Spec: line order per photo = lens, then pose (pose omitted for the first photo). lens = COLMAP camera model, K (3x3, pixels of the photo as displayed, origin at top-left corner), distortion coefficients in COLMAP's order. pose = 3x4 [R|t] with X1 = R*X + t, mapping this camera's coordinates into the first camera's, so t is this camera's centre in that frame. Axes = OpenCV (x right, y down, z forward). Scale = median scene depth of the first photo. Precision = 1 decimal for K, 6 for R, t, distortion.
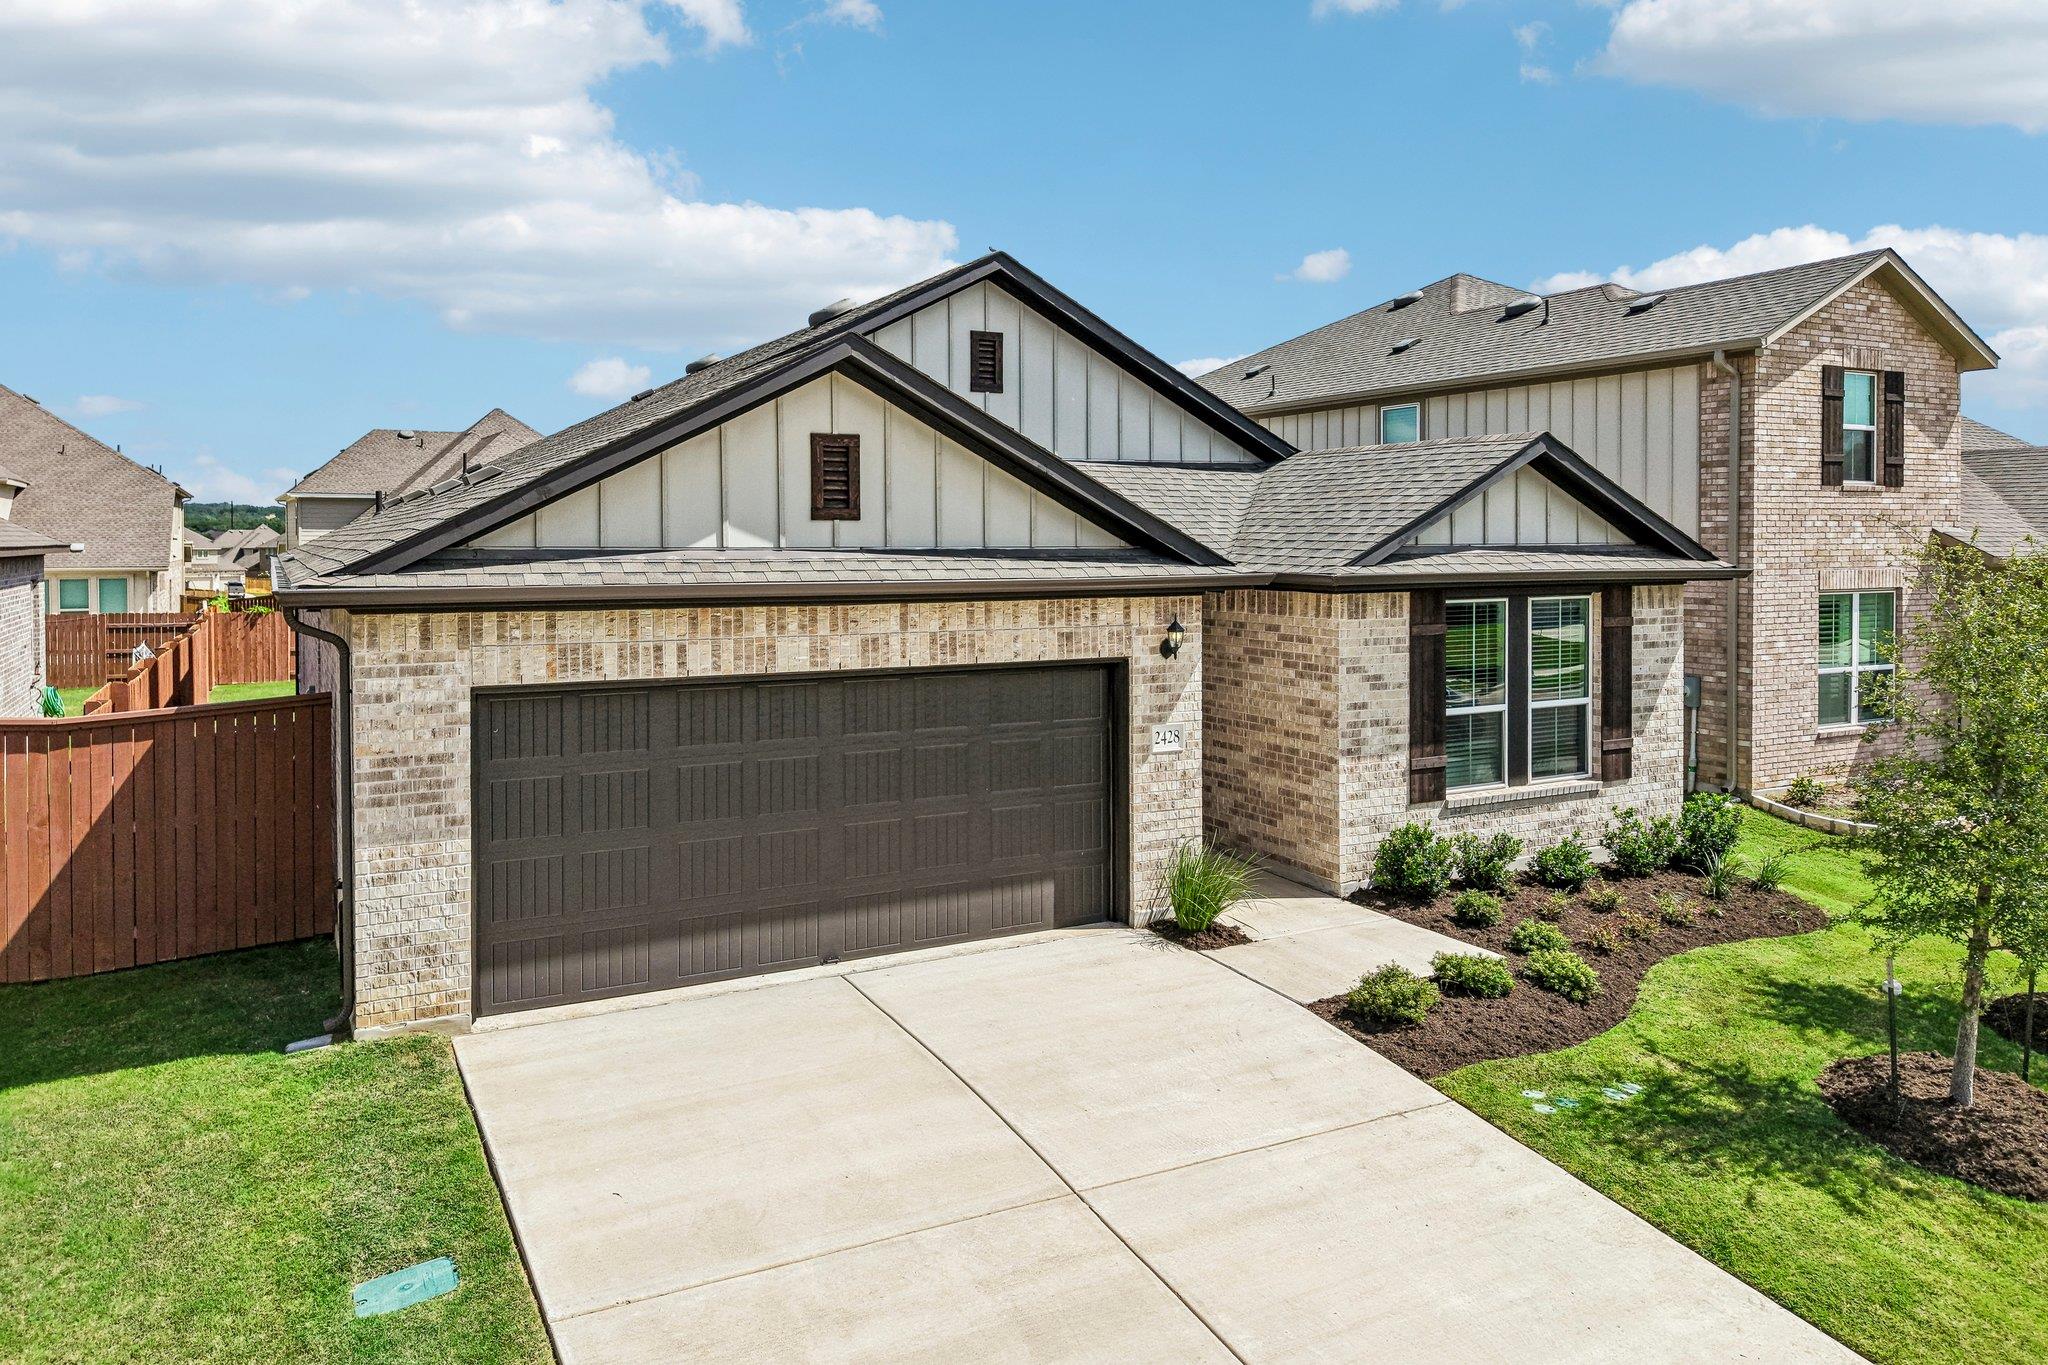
lens RADIAL K [[1433.3, 0, 1023.4], [0, 1433.3, 535.4], [0, 0, 1]] dist [0.000523, 0.001420]
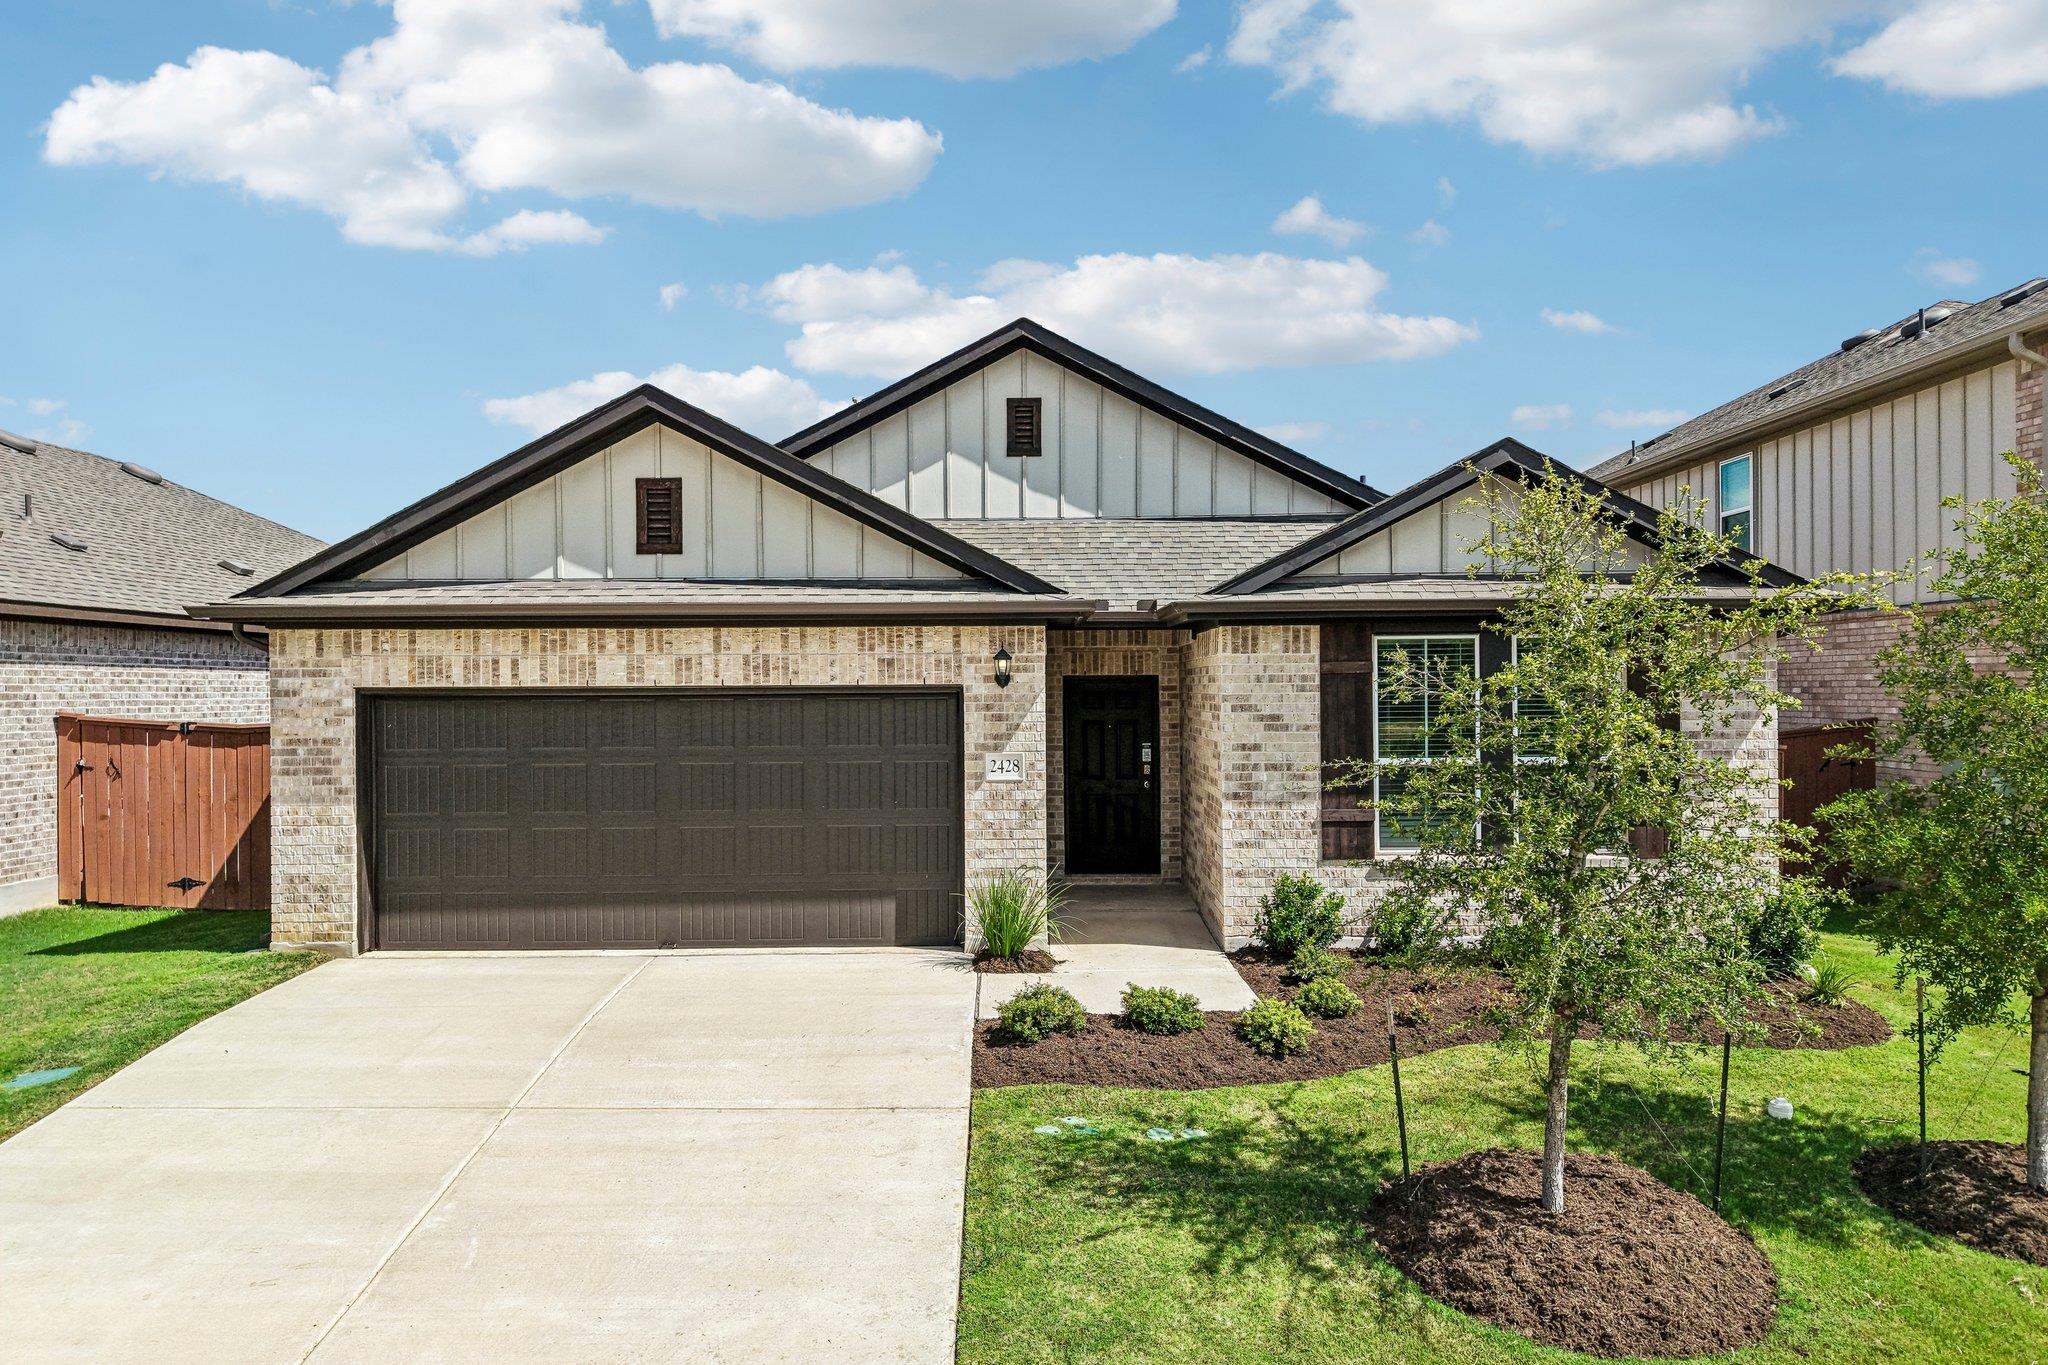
lens RADIAL K [[1383.5, 0, 1024.0], [0, 1383.5, 682.5], [0, 0, 1]] dist [0.002650, -0.000214]
pose [[0.878285, -0.006896, -0.478087, 0.623340], [0.005874, 0.999976, -0.003632, 0.092950], [0.478101, 0.000382, 0.878305, 0.170440]]
